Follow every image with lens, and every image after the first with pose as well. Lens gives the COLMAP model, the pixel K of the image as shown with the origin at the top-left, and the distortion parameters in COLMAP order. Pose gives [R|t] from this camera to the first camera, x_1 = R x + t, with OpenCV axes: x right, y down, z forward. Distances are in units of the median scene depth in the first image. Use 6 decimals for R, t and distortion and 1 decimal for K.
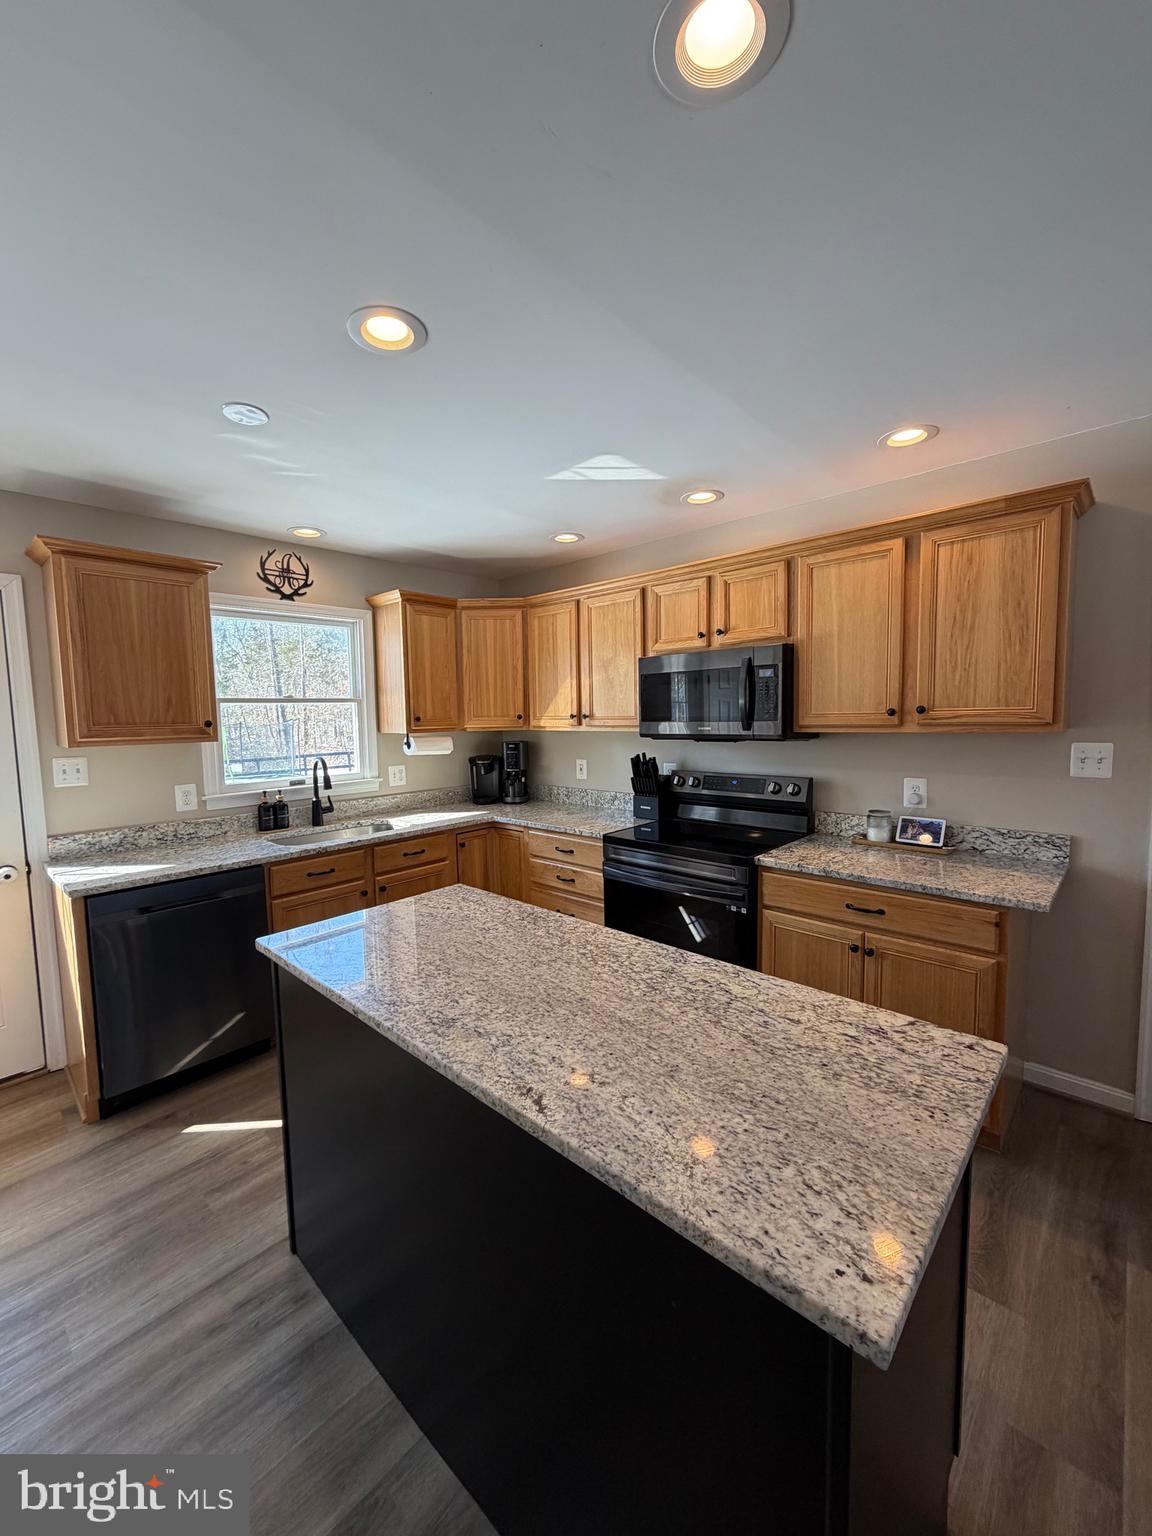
lens RADIAL K [[611.3, 0, 575.2], [0, 611.3, 766.3], [0, 0, 1]] dist [-0.001258, 0.001220]
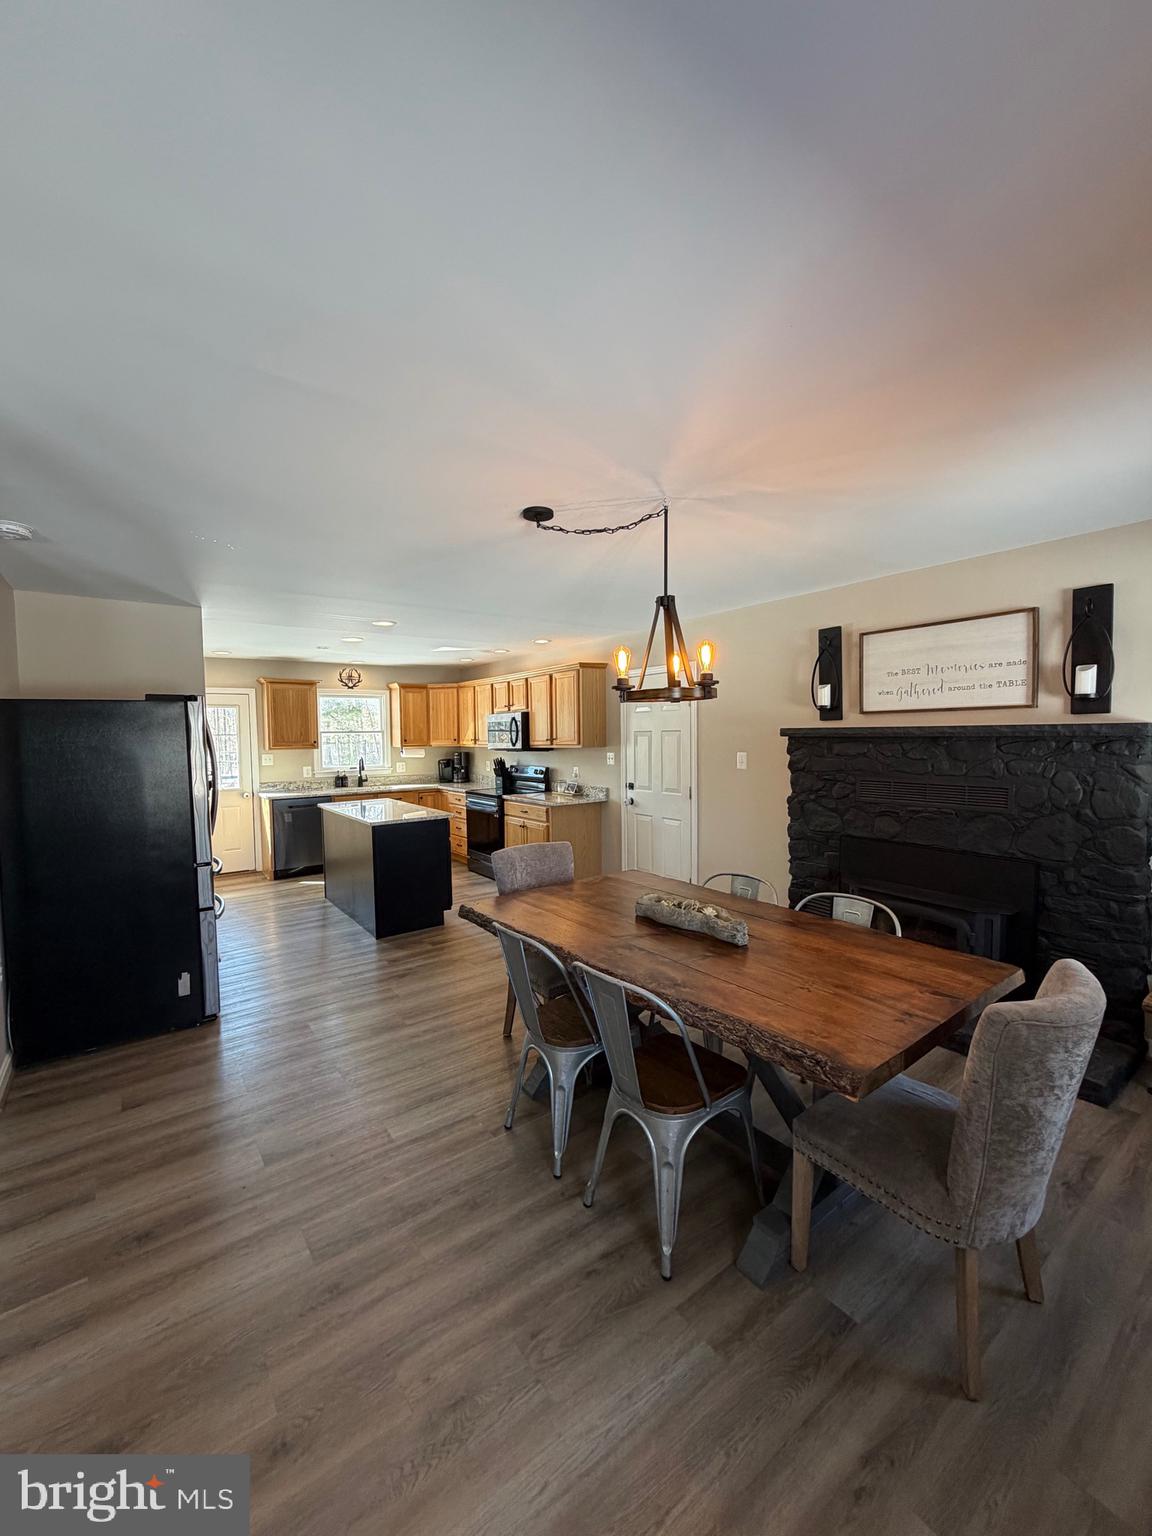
lens RADIAL K [[611.3, 0, 577.3], [0, 611.3, 765.2], [0, 0, 1]] dist [-0.001258, 0.001220]
pose [[0.982088, 0.015909, -0.187749, 0.836373], [-0.022179, 0.999263, -0.031344, 0.072647], [0.187112, 0.034946, 0.981717, -1.136458]]
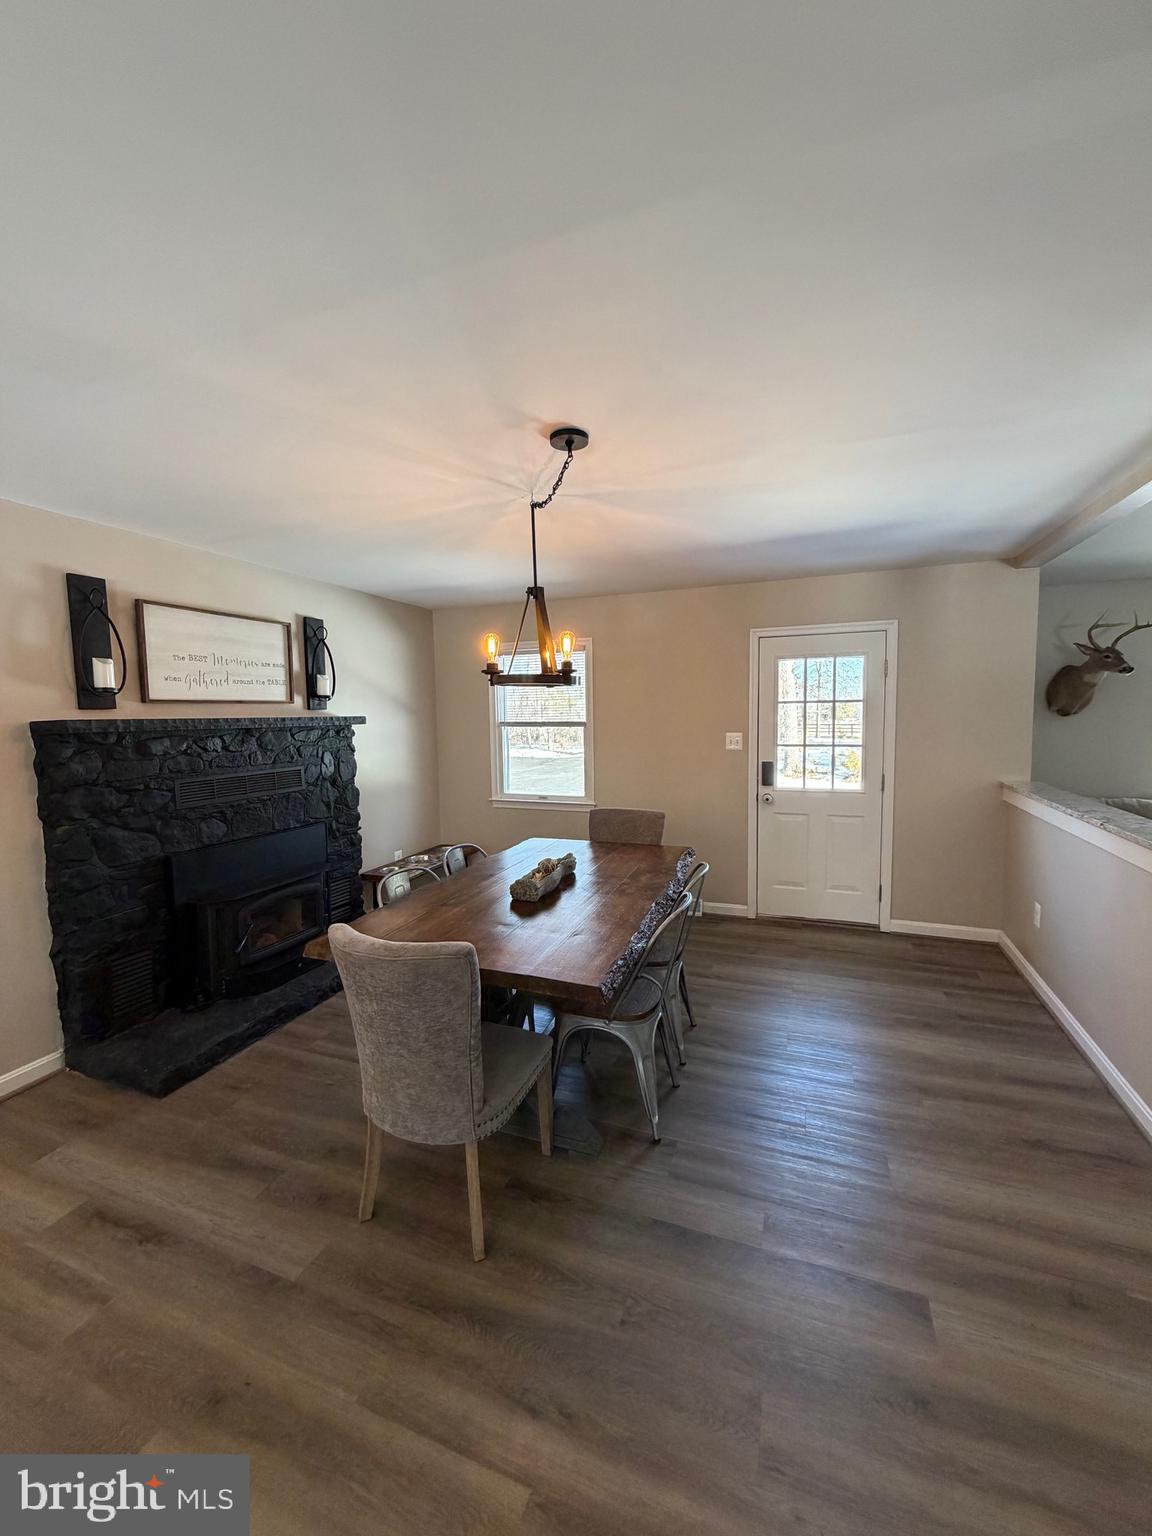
lens RADIAL K [[611.3, 0, 577.9], [0, 611.3, 766.5], [0, 0, 1]] dist [-0.001258, 0.001220]
pose [[-0.356640, -0.059732, 0.932330, -1.106432], [0.098034, 0.990052, 0.100930, -0.122089], [-0.929084, 0.127396, -0.347237, 1.242672]]
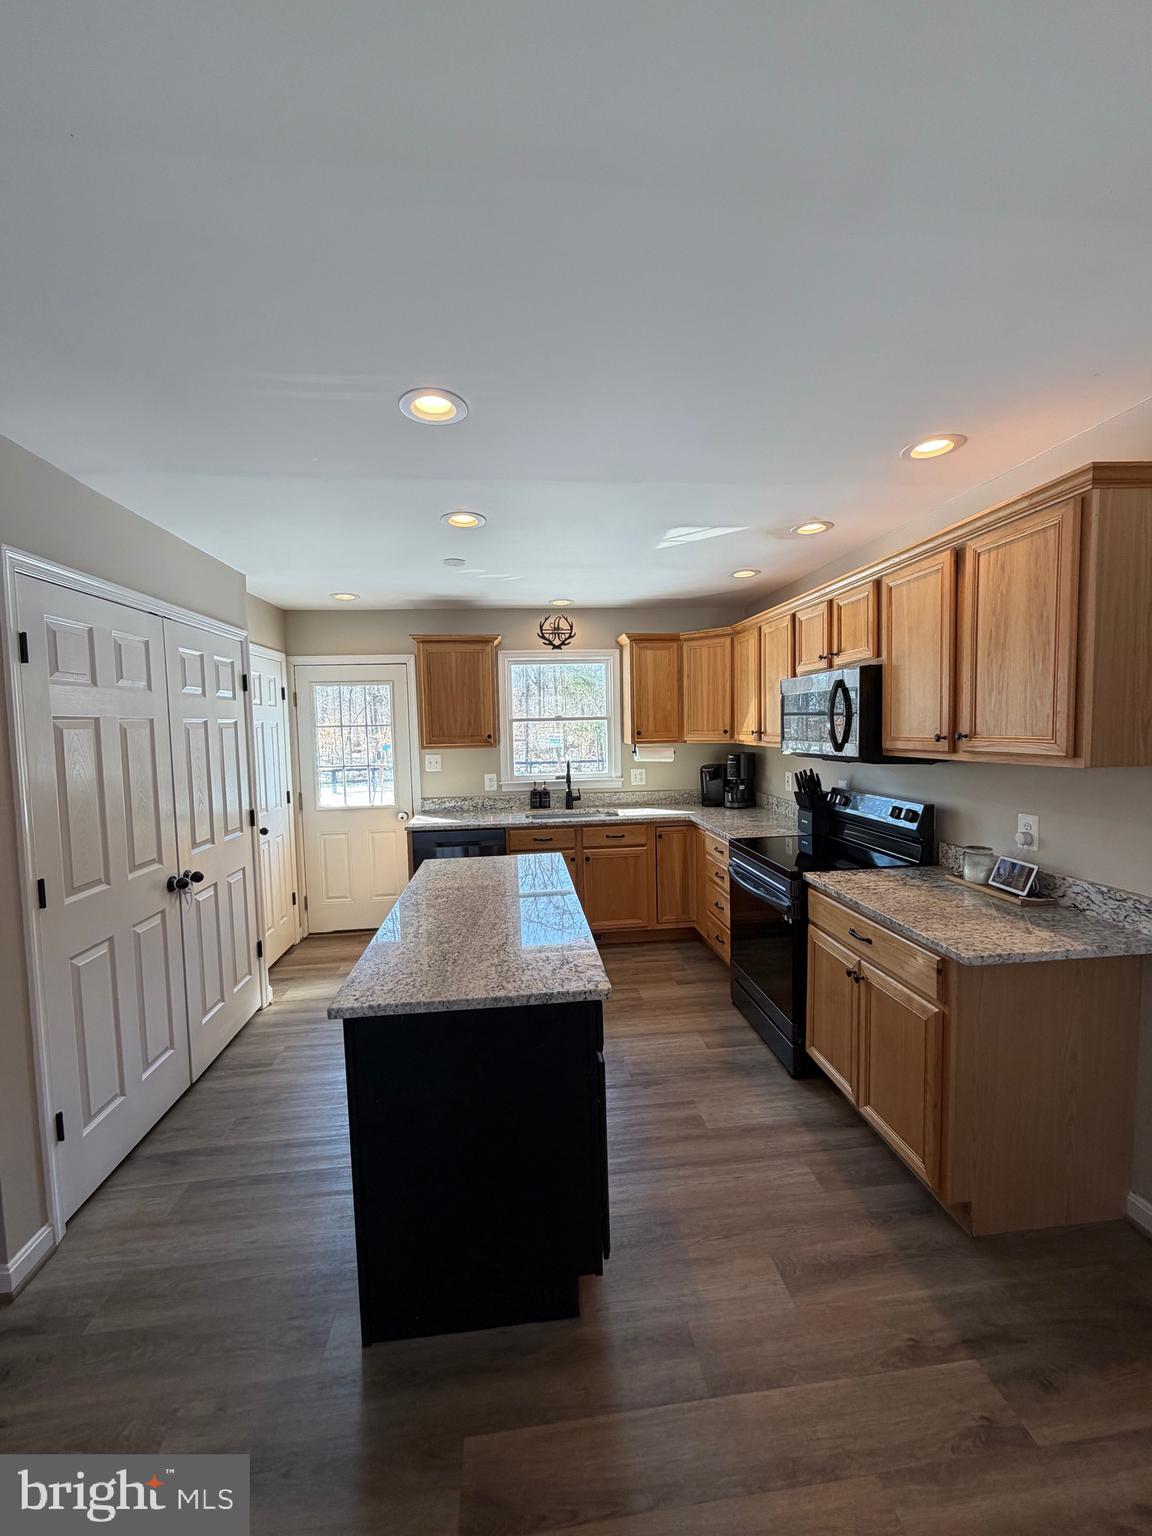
lens RADIAL K [[611.3, 0, 572.6], [0, 611.3, 765.1], [0, 0, 1]] dist [-0.001258, 0.001220]
pose [[0.750829, 0.046845, -0.658833, 0.523281], [-0.050014, 0.998650, 0.014009, -0.024044], [0.658600, 0.022433, 0.752158, -0.044601]]
